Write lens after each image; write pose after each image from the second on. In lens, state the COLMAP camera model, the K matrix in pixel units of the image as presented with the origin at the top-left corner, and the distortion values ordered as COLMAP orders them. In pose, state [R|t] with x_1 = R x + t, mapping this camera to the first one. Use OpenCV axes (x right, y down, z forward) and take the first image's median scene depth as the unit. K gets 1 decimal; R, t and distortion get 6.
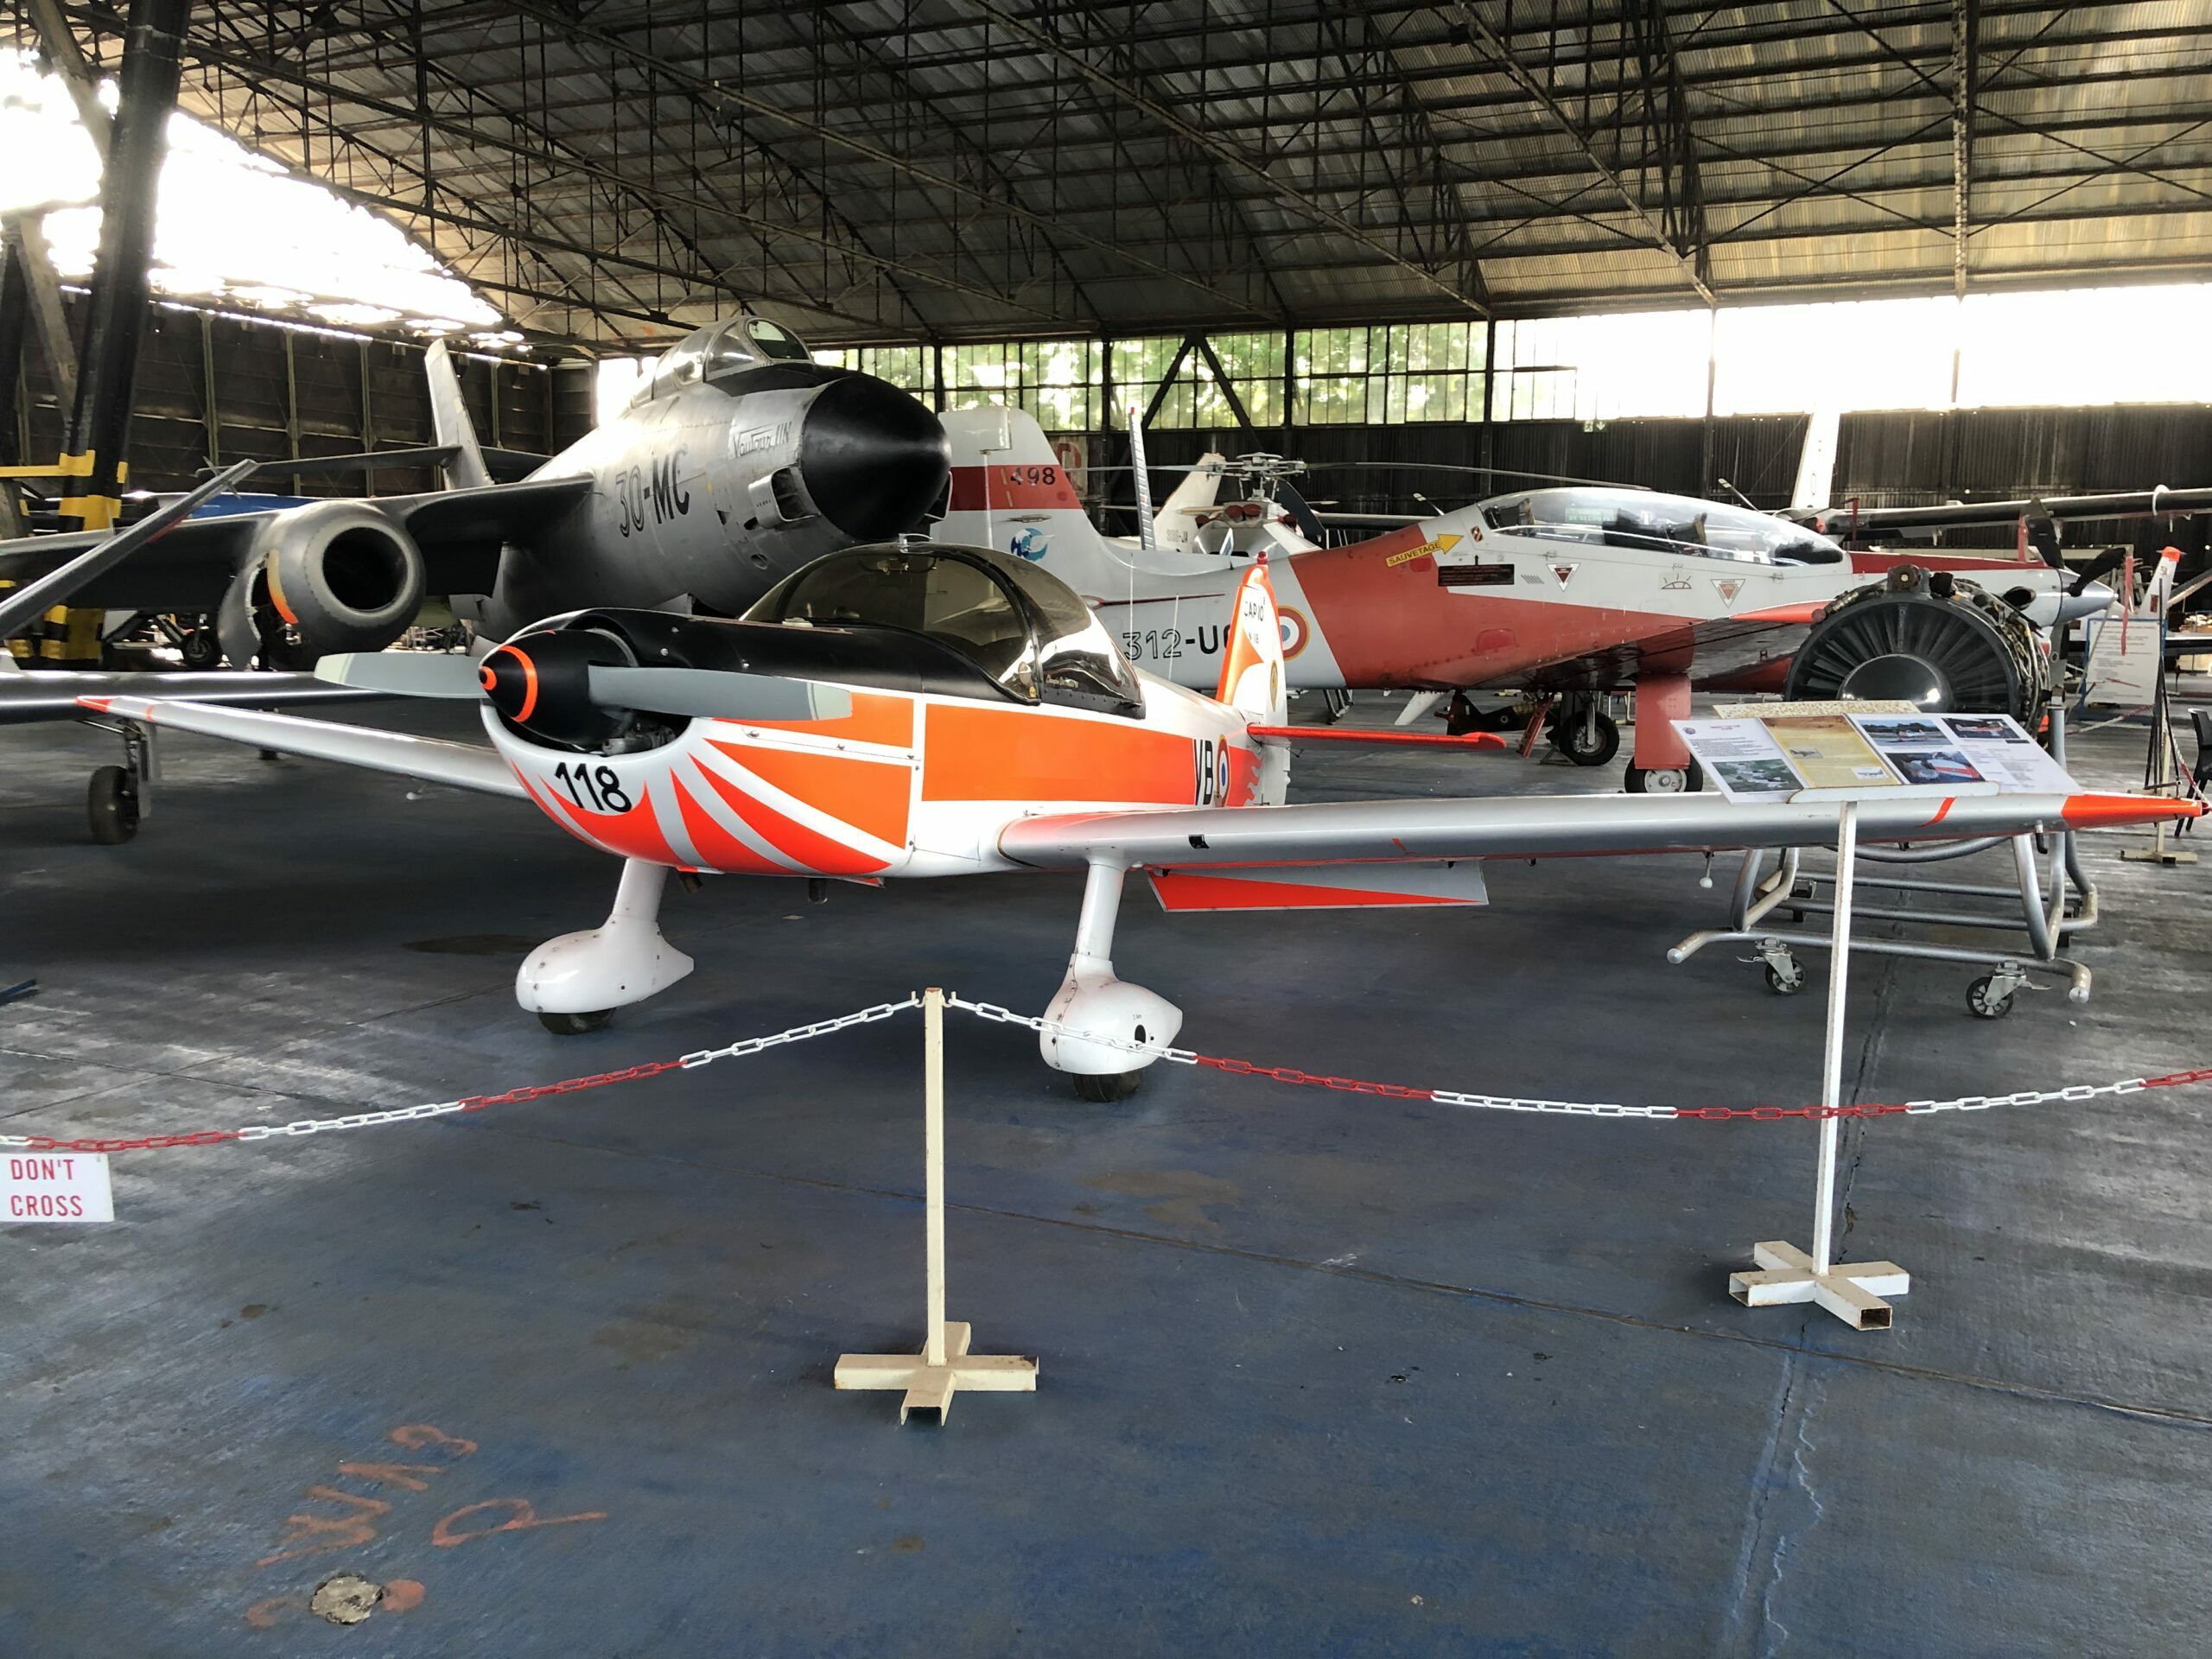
lens RADIAL K [[1783.6, 0, 1121.5], [0, 1783.6, 839.5], [0, 0, 1]] dist [0.030420, -0.003410]
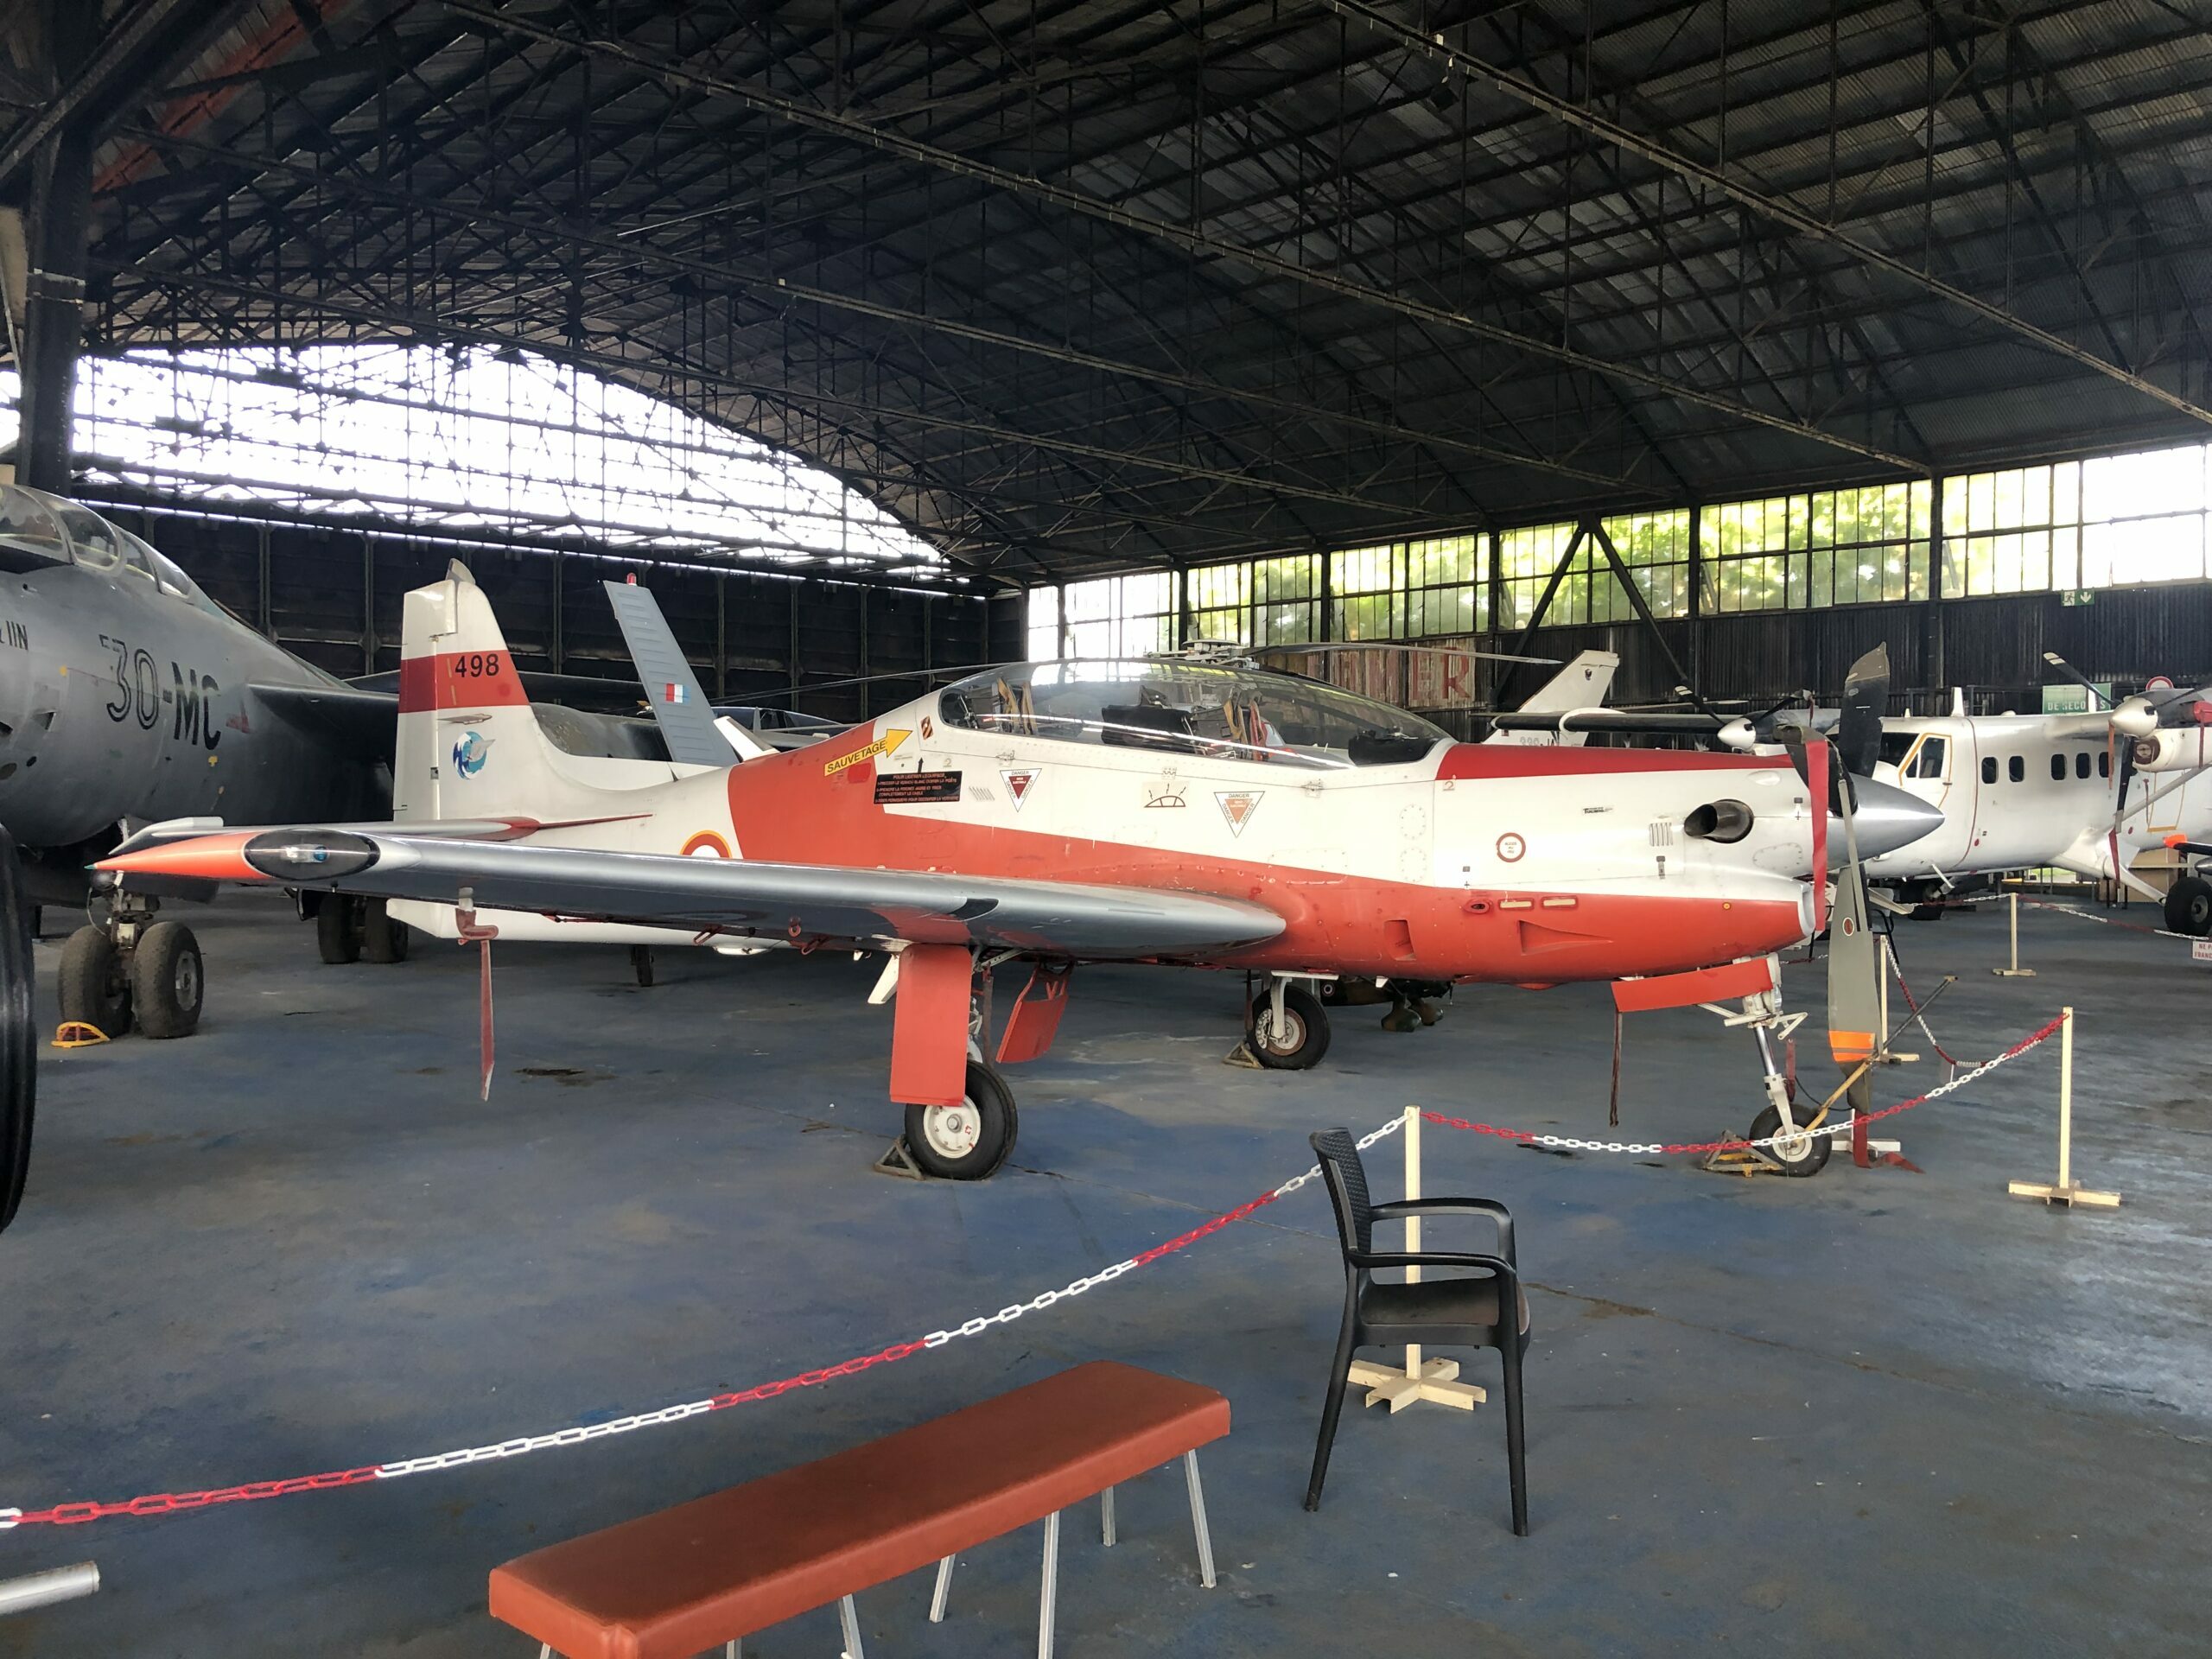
lens RADIAL K [[1783.6, 0, 1099.2], [0, 1783.6, 835.6], [0, 0, 1]] dist [0.030420, -0.003410]
pose [[0.924487, 0.001737, -0.381209, 0.167720], [-0.048871, 0.992278, -0.113997, -0.018195], [0.378067, 0.124019, 0.917433, 0.132296]]
